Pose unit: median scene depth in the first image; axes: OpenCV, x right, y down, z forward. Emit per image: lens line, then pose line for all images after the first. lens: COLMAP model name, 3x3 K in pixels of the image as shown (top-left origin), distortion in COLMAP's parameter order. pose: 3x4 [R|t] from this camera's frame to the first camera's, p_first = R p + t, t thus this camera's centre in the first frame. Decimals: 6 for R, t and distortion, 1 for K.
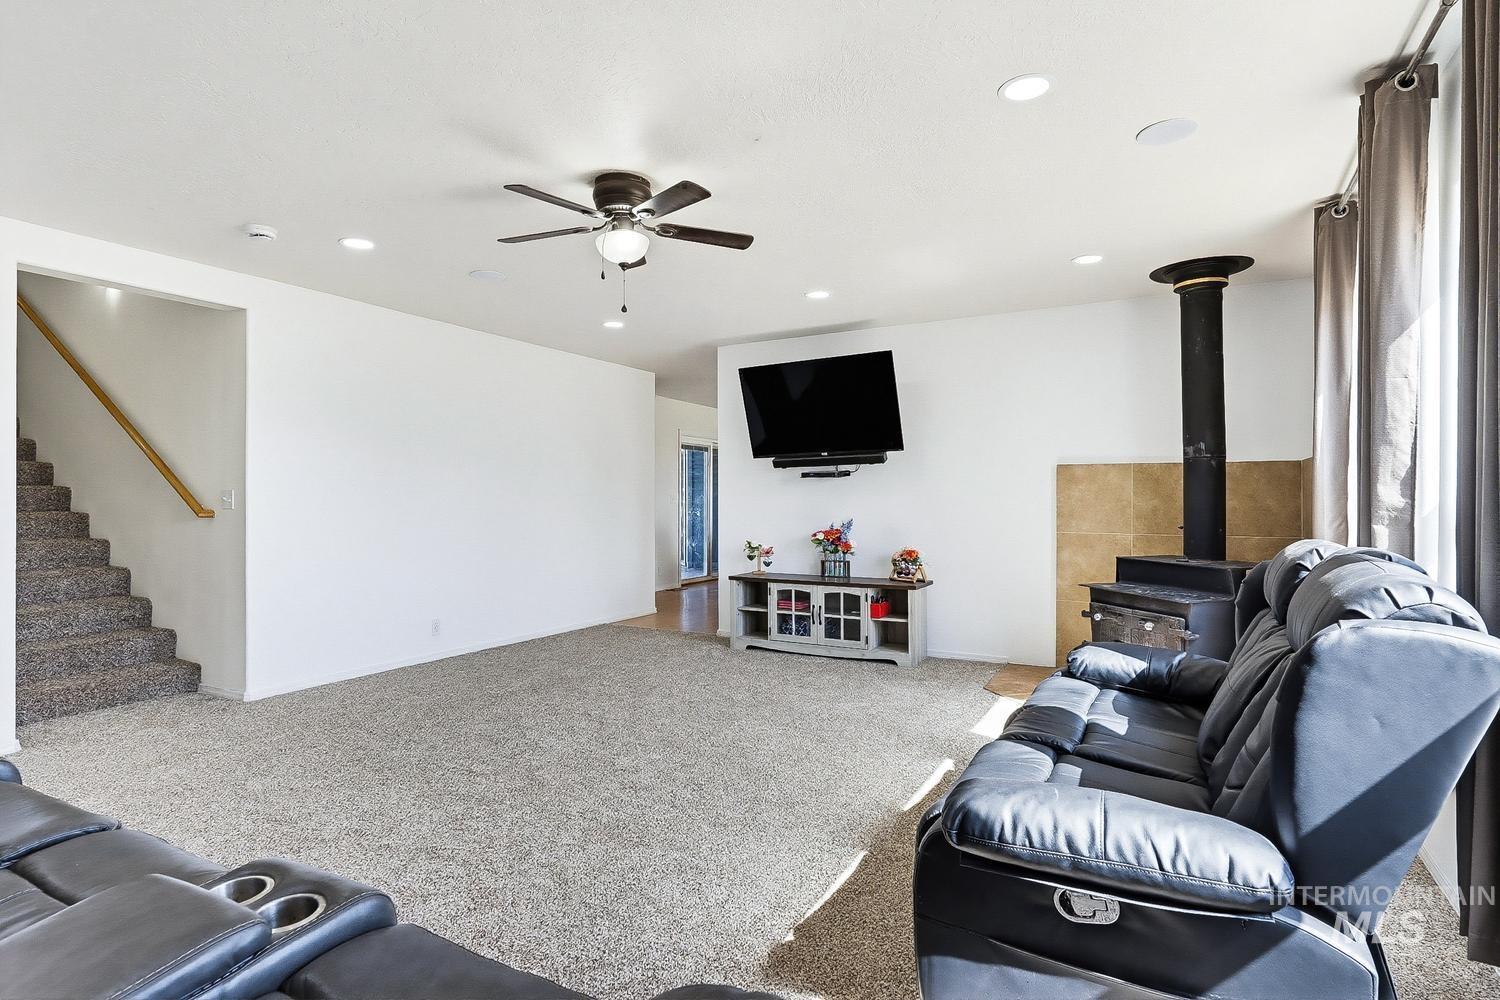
lens RADIAL K [[760.4, 0, 753.7], [0, 760.4, 495.9], [0, 0, 1]] dist [-0.002473, -0.000176]
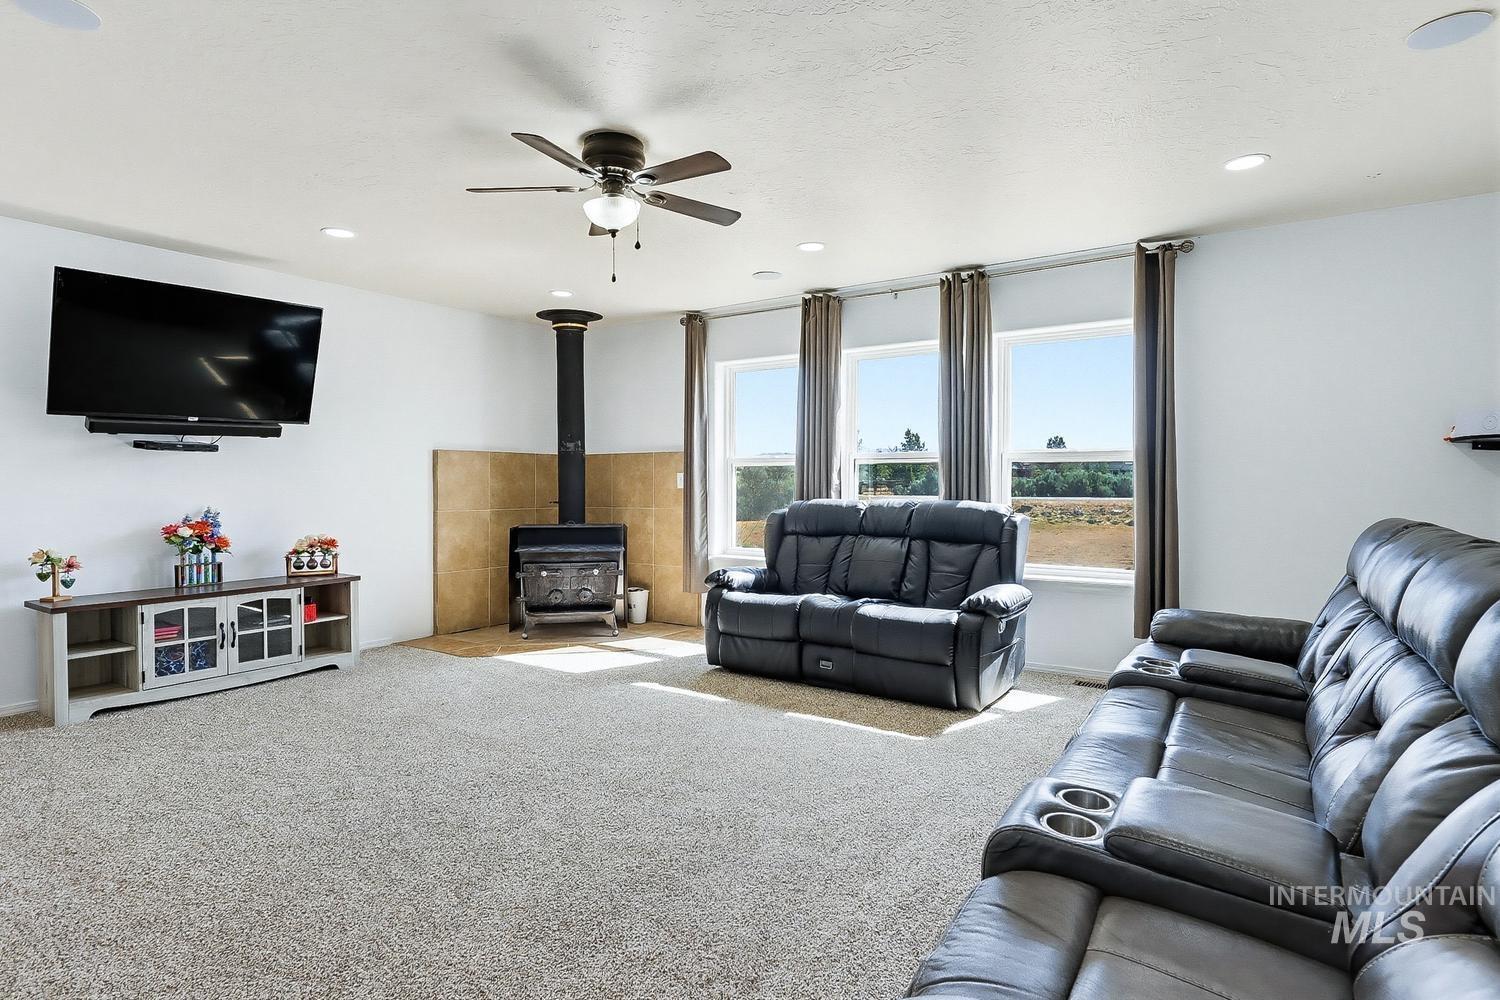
lens RADIAL K [[801.9, 0, 755.2], [0, 801.9, 495.4], [0, 0, 1]] dist [0.016287, -0.001113]
pose [[0.082601, -0.015131, 0.996468, -0.660090], [-0.002734, 0.999878, 0.015409, 0.004837], [-0.996579, -0.003997, 0.082549, 0.412937]]
